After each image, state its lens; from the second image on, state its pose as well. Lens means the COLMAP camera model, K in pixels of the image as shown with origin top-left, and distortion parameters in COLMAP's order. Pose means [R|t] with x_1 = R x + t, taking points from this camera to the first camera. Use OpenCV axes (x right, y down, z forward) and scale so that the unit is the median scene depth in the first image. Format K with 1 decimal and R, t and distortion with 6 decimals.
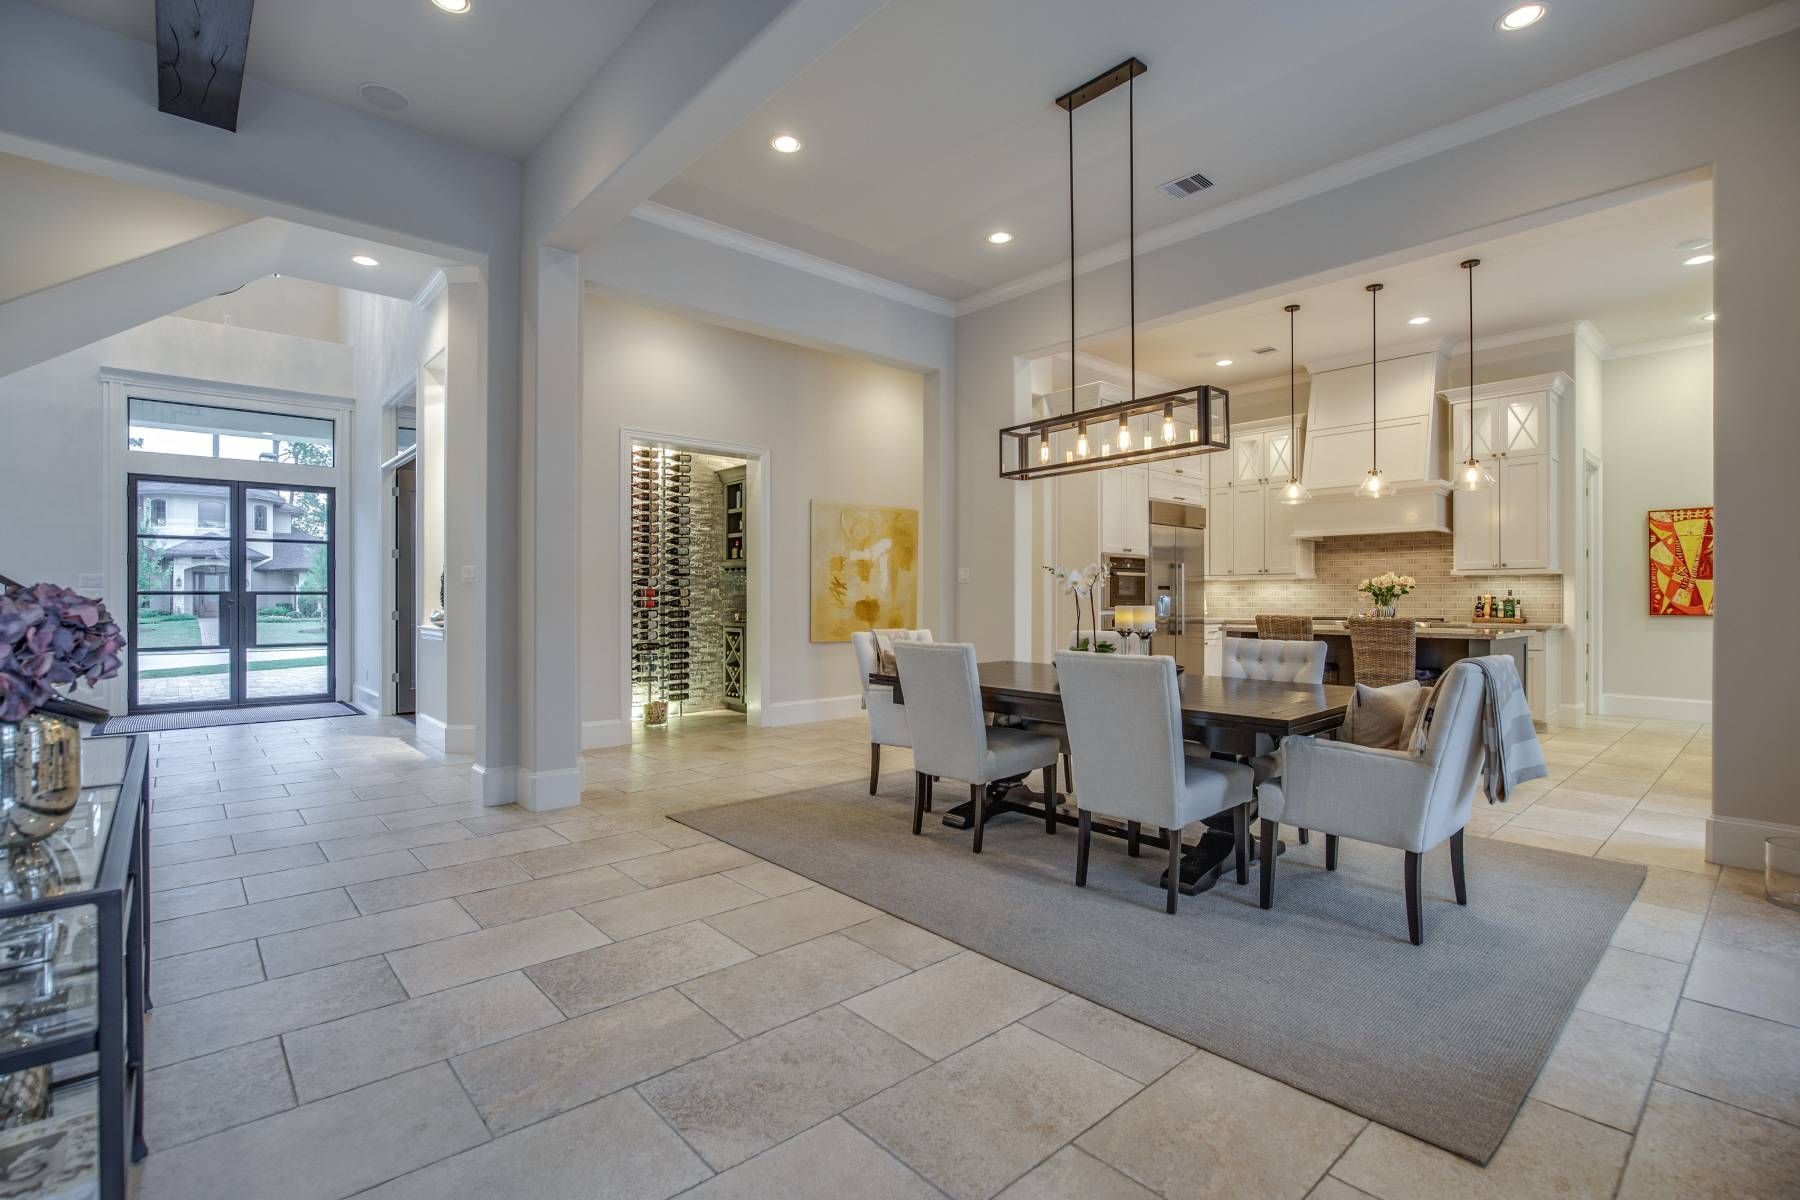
lens RADIAL K [[821.8, 0, 901.1], [0, 821.8, 596.4], [0, 0, 1]] dist [-0.035210, 0.008959]
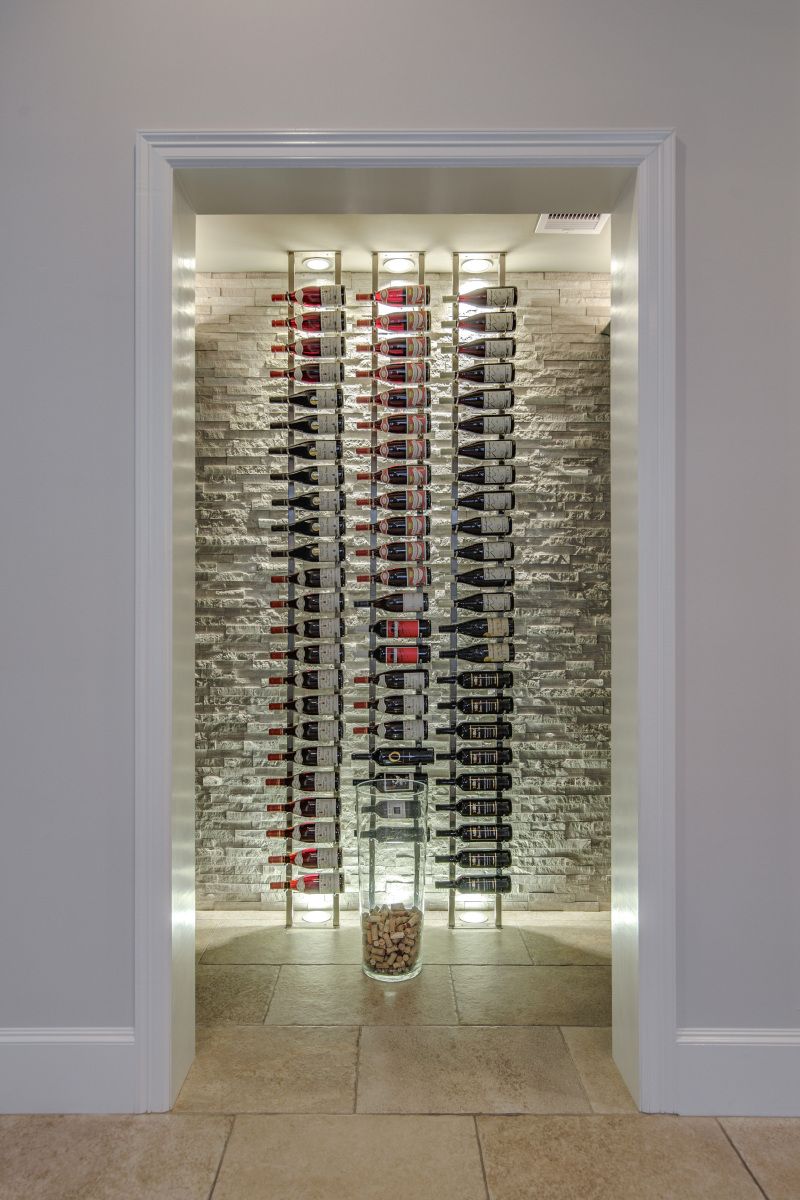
lens RADIAL K [[772.9, 0, 399.7], [0, 772.9, 601.5], [0, 0, 1]] dist [0.002185, 0.000067]
pose [[0.746379, -0.005650, -0.665497, -0.047267], [0.000430, 0.999968, -0.008007, -0.014375], [0.665521, 0.005689, 0.746358, 0.687429]]
